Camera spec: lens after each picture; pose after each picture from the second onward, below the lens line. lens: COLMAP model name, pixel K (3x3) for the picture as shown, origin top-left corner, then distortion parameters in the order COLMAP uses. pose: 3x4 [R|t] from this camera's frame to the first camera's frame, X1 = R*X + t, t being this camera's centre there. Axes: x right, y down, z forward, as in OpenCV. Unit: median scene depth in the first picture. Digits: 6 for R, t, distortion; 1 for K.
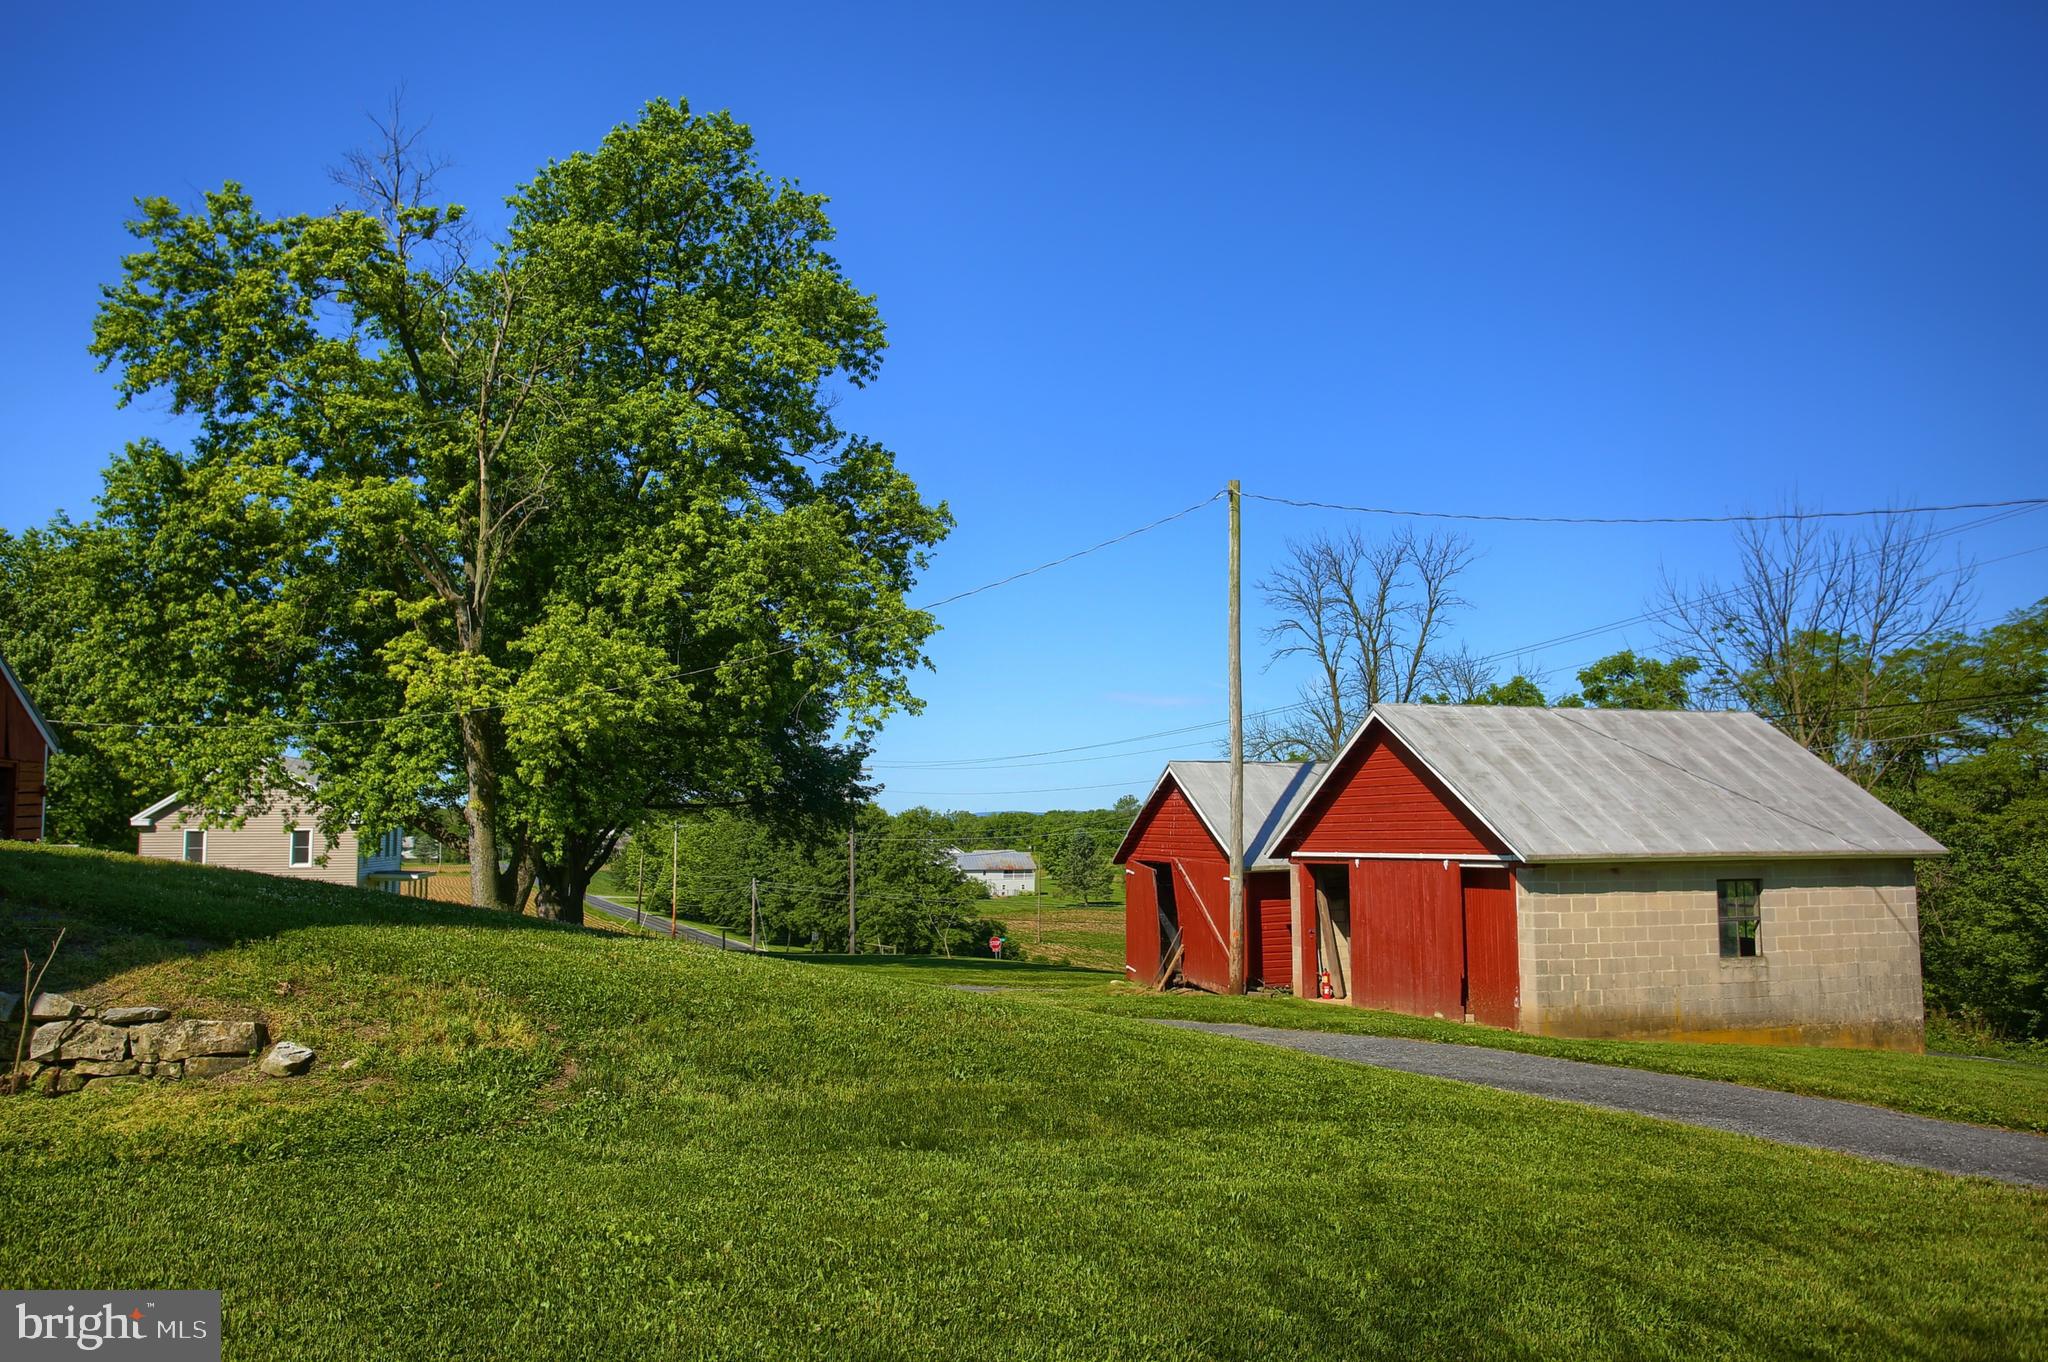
lens RADIAL K [[1681.1, 0, 1024.0], [0, 1681.1, 681.0], [0, 0, 1]] dist [0.004800, -0.005840]
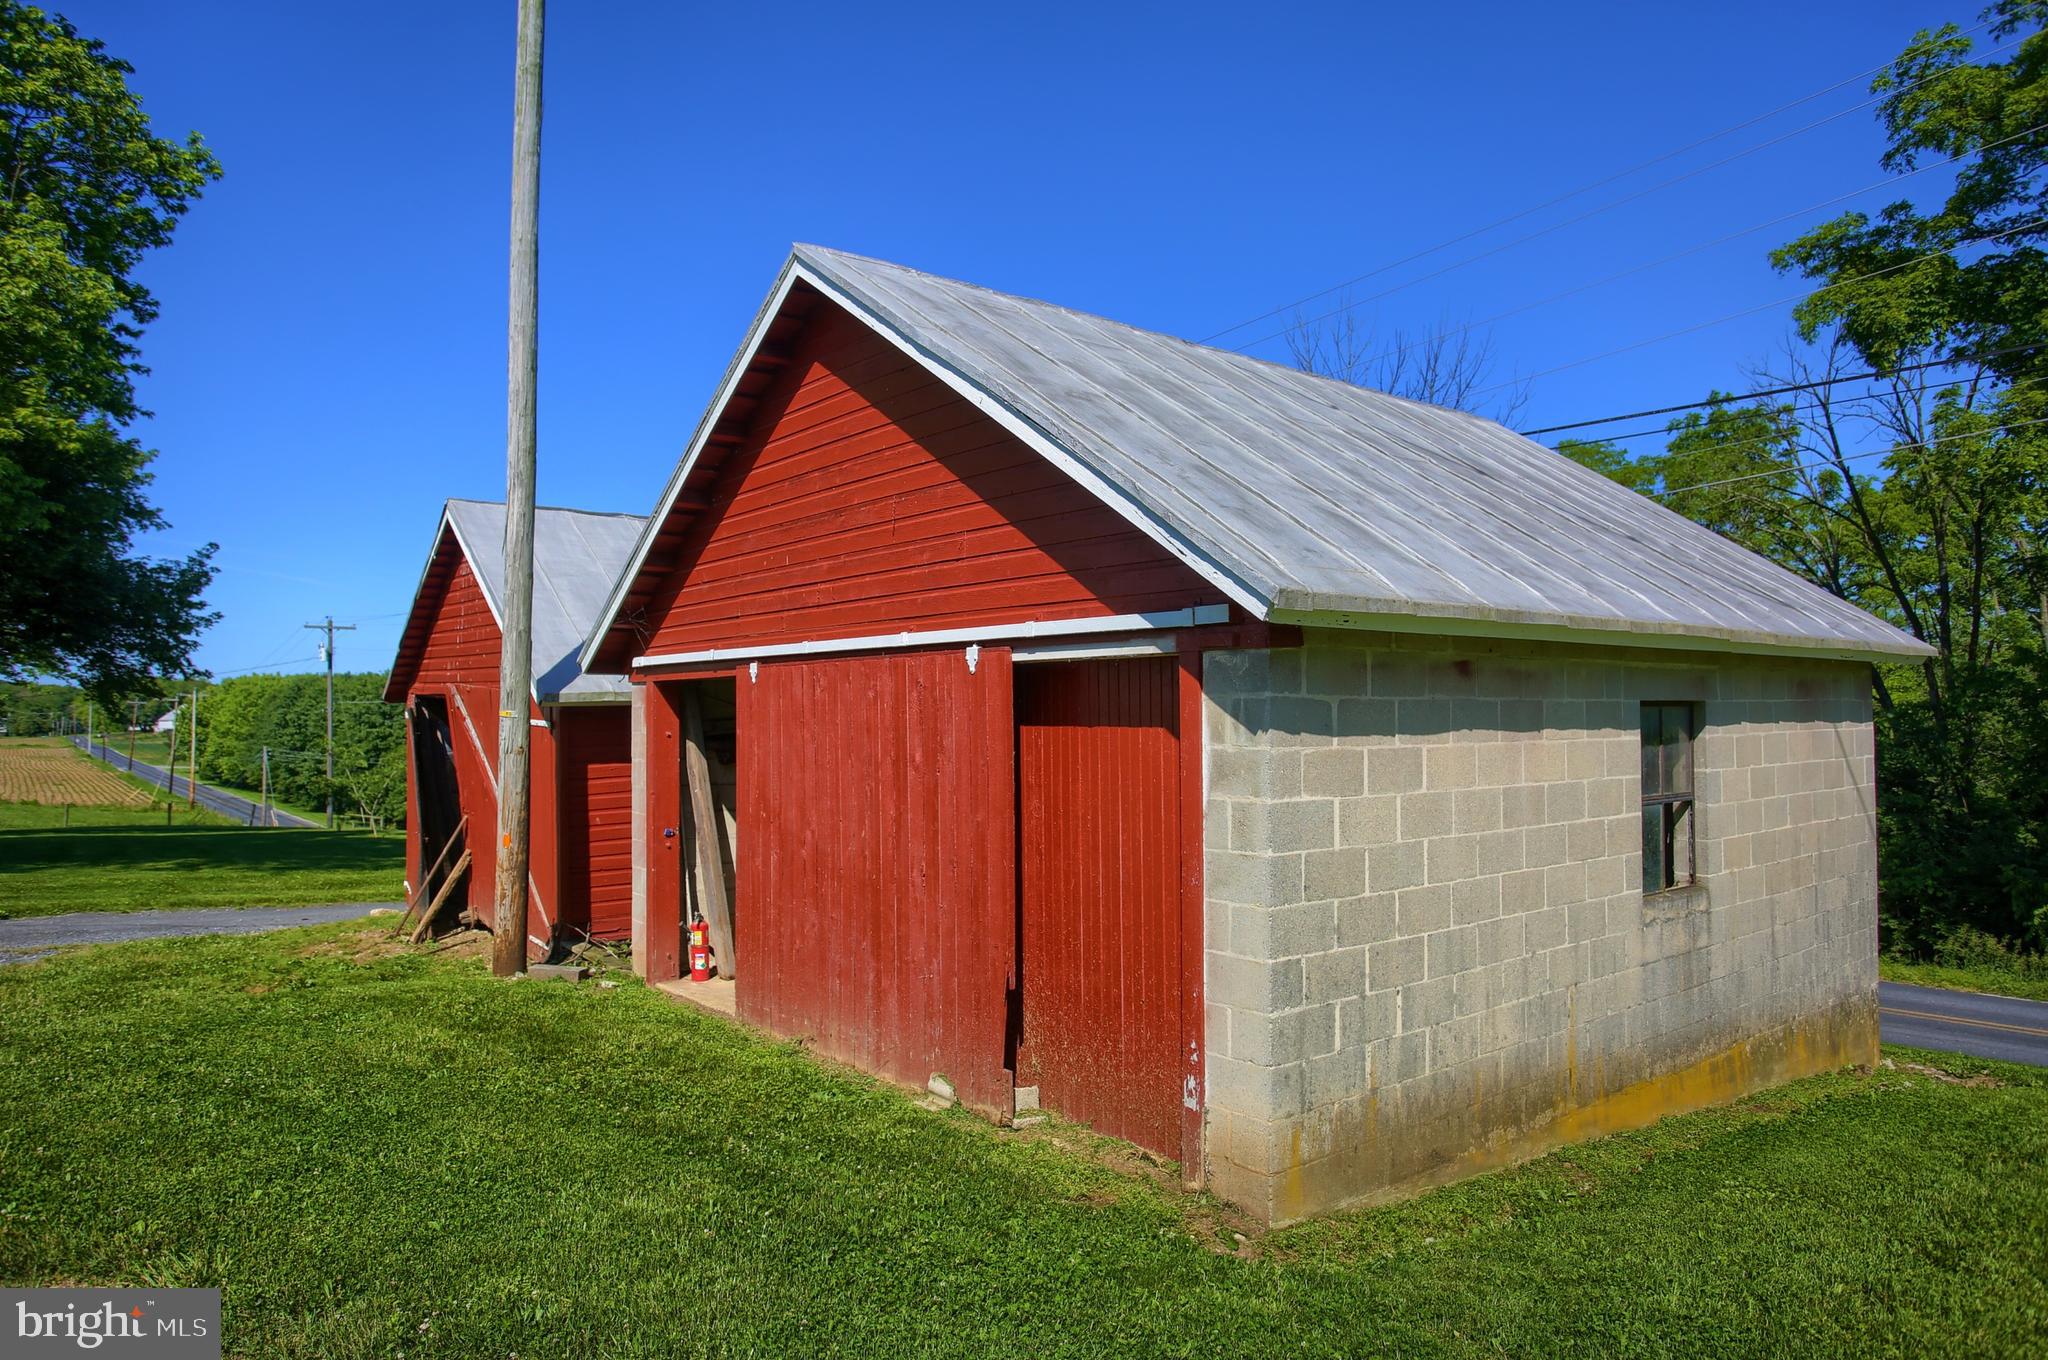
lens RADIAL K [[1561.6, 0, 1024.0], [0, 1561.6, 680.0], [0, 0, 1]] dist [0.010690, 0.005234]
pose [[0.957735, 0.005423, 0.287601, 0.170554], [-0.027500, 0.996969, 0.072777, 0.090853], [-0.286335, -0.077610, 0.954981, 0.696399]]
